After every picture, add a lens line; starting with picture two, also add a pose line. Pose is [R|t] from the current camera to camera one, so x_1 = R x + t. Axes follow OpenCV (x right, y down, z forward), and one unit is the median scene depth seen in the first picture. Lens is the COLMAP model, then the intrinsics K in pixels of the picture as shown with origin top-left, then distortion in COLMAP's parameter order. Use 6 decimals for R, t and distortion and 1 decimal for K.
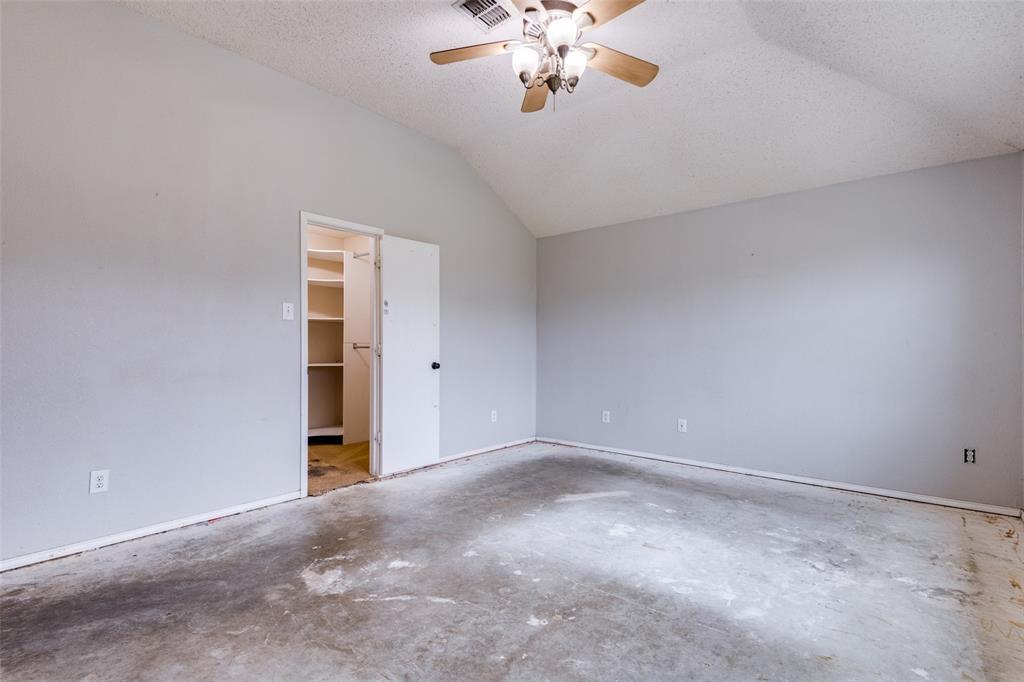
lens RADIAL K [[490.0, 0, 512.0], [0, 490.0, 341.0], [0, 0, 1]] dist [0.026273, -0.000271]
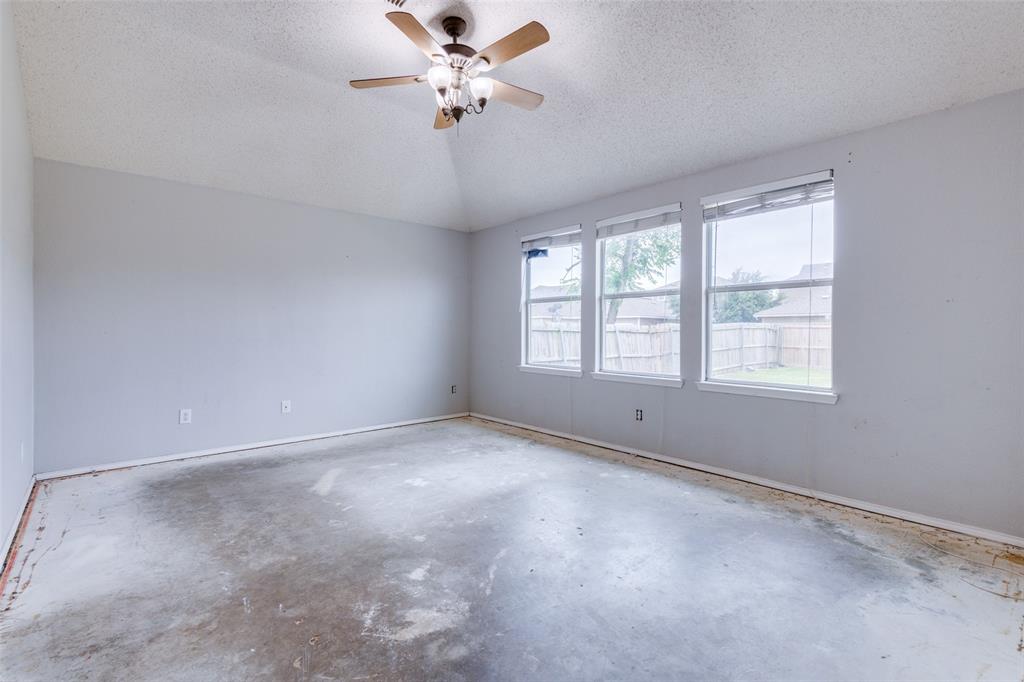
lens RADIAL K [[469.9, 0, 513.5], [0, 469.9, 328.6], [0, 0, 1]] dist [0.023852, -0.000406]
pose [[0.148713, 0.002281, 0.988878, -1.049207], [-0.011923, 0.999929, -0.000514, 0.003114], [-0.988808, -0.011714, 0.148730, 0.698688]]
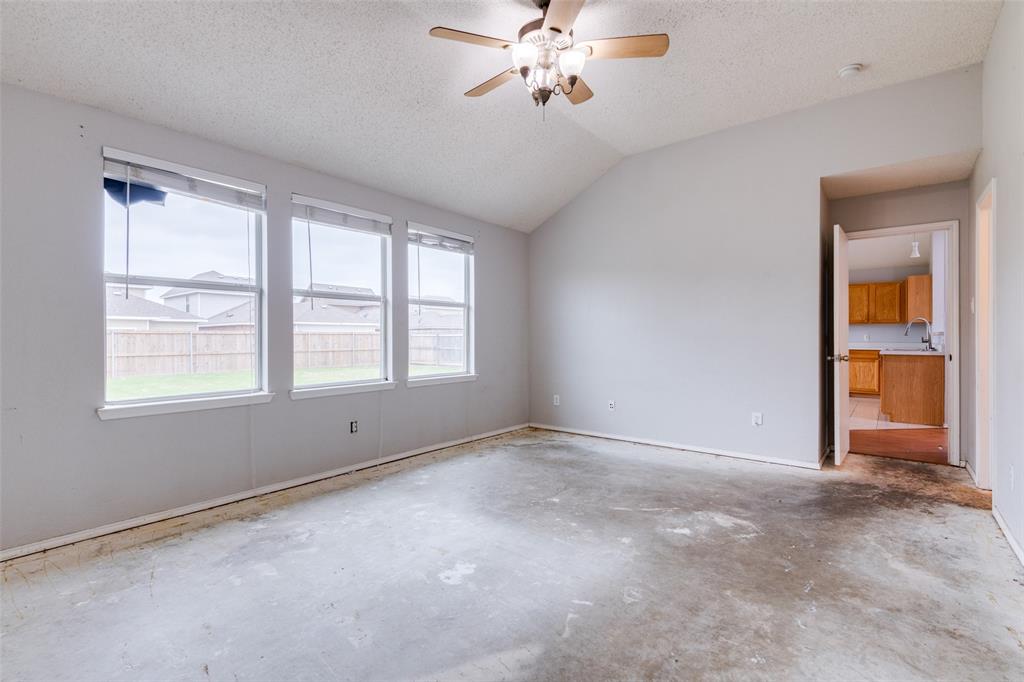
lens RADIAL K [[469.9, 0, 513.5], [0, 469.9, 328.6], [0, 0, 1]] dist [0.023852, -0.000406]
pose [[-0.999779, -0.001899, -0.020925, 0.176493], [-0.001385, 0.999698, -0.024544, 0.018375], [0.020965, -0.024510, -0.999480, 2.063223]]
